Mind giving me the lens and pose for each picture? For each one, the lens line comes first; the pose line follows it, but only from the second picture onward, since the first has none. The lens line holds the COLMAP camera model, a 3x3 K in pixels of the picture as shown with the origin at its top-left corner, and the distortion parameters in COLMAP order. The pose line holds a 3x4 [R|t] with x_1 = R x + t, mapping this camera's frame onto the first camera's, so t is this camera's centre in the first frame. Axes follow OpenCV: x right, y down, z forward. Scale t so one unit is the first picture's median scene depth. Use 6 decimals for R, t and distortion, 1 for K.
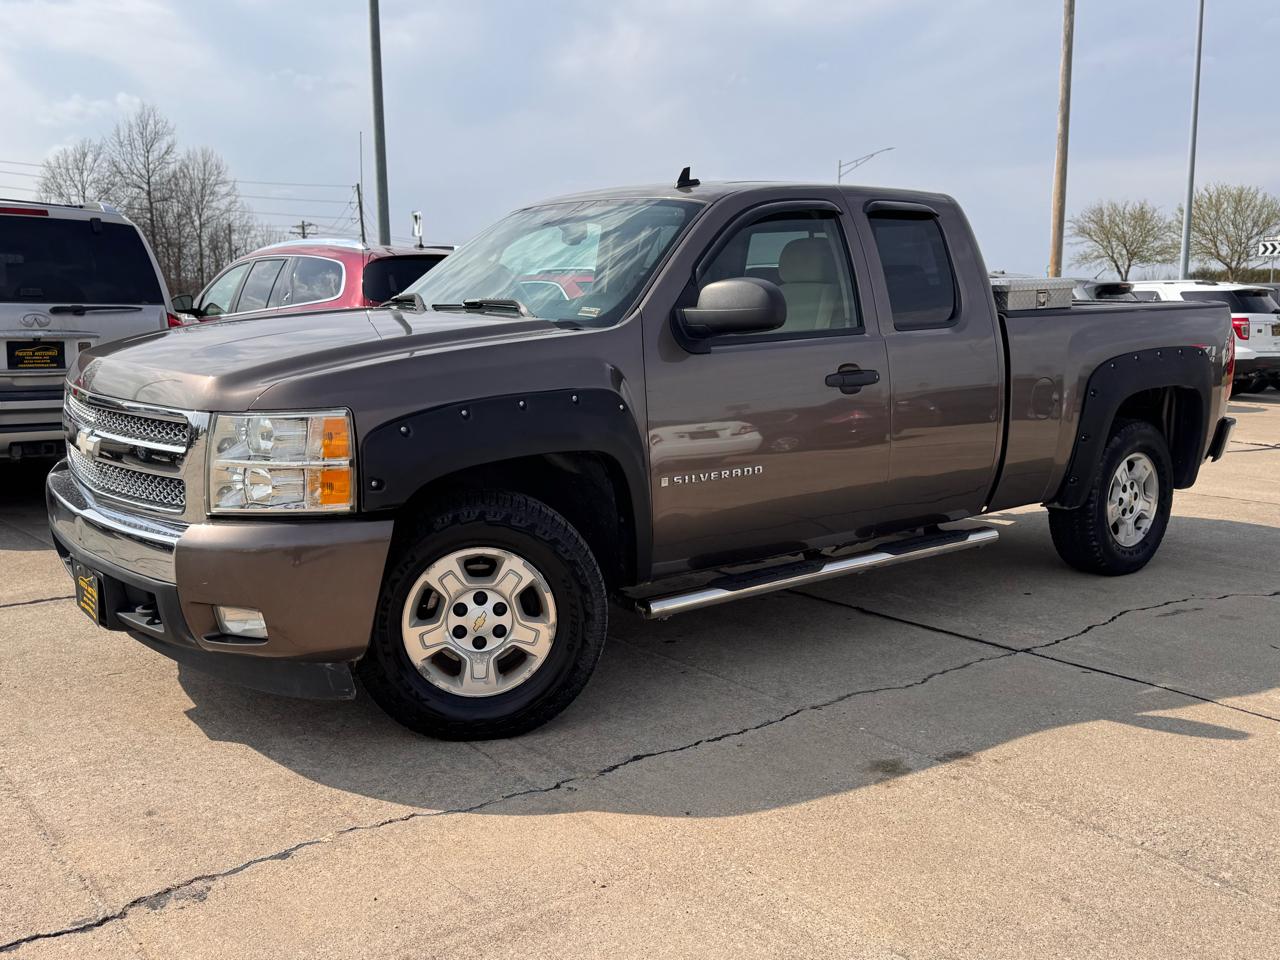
lens RADIAL K [[1190.2, 0, 640.0], [0, 1190.2, 480.0], [0, 0, 1]] dist [0.145847, -0.271912]
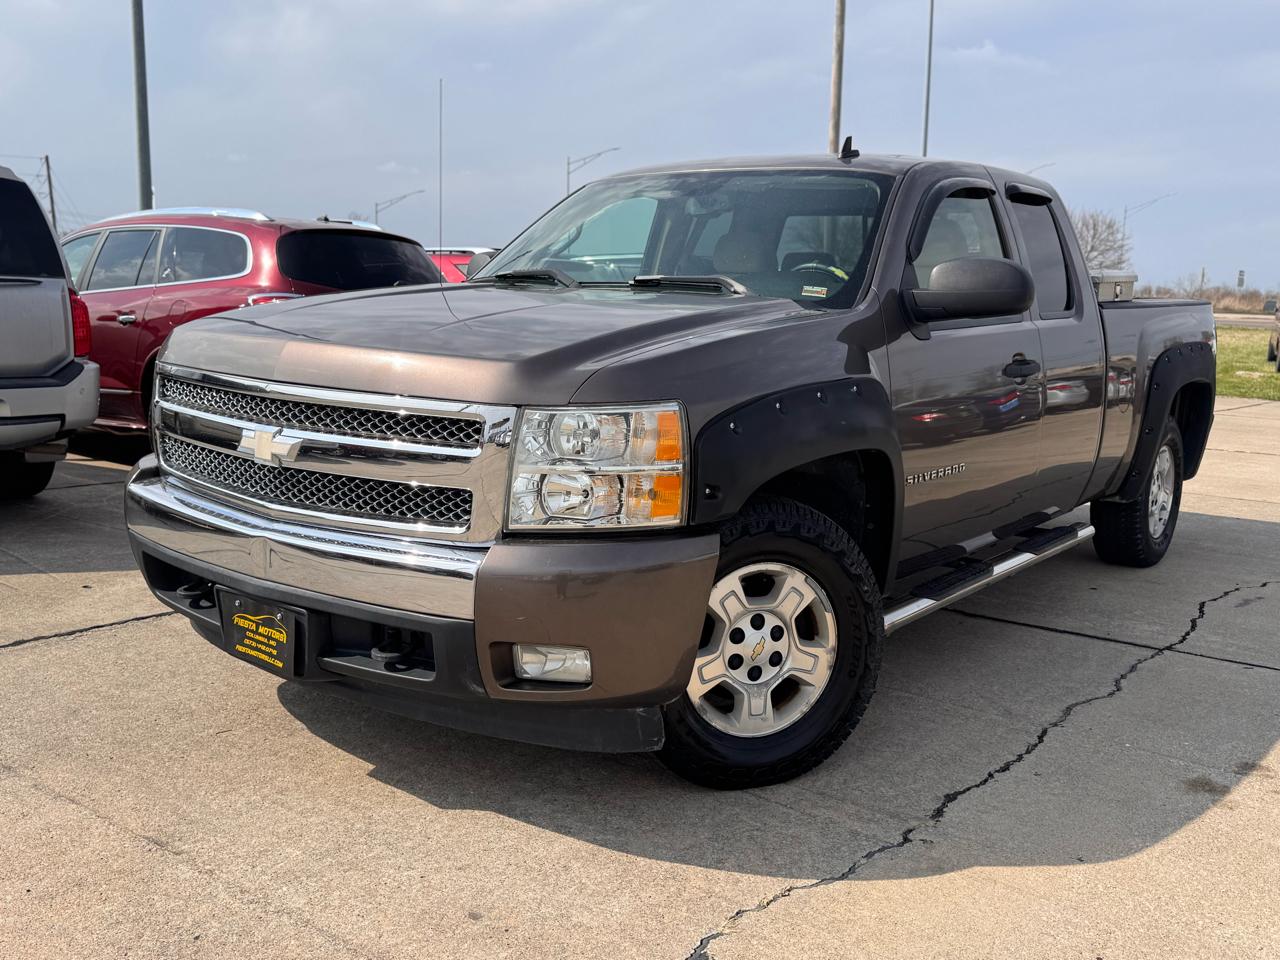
lens RADIAL K [[1190.2, 0, 640.0], [0, 1190.2, 480.0], [0, 0, 1]] dist [0.145847, -0.271912]
pose [[0.972452, -0.015013, 0.232619, -0.411945], [0.014055, 0.999885, 0.005776, -0.009085], [-0.232679, -0.002347, 0.972551, 0.182802]]
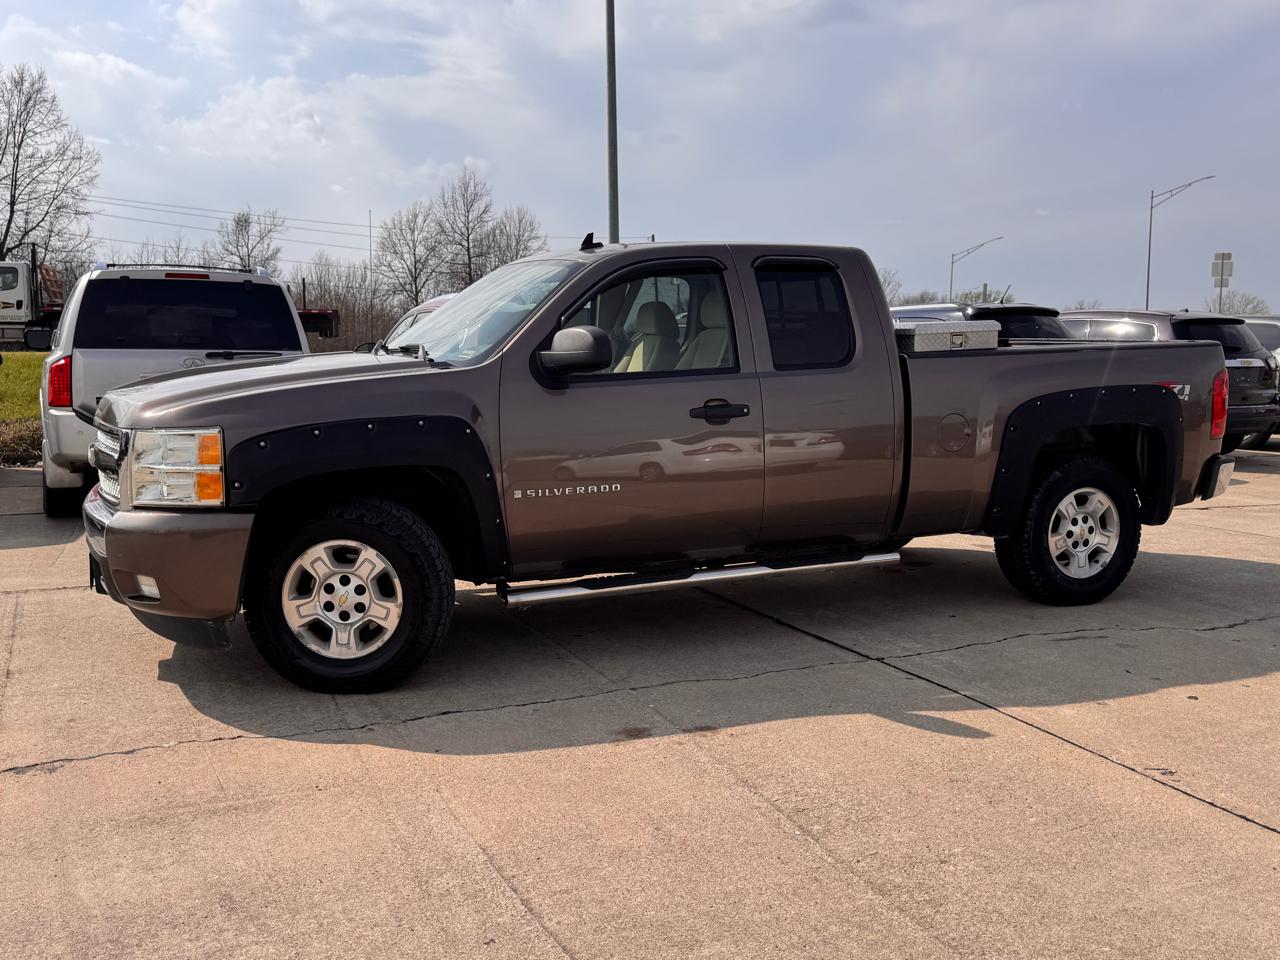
lens RADIAL K [[1190.2, 0, 640.0], [0, 1190.2, 480.0], [0, 0, 1]] dist [0.145847, -0.271912]
pose [[0.968837, 0.021172, -0.246793, 0.475705], [-0.029646, 0.999090, -0.030668, 0.022534], [0.245919, 0.037029, 0.968583, -0.153543]]
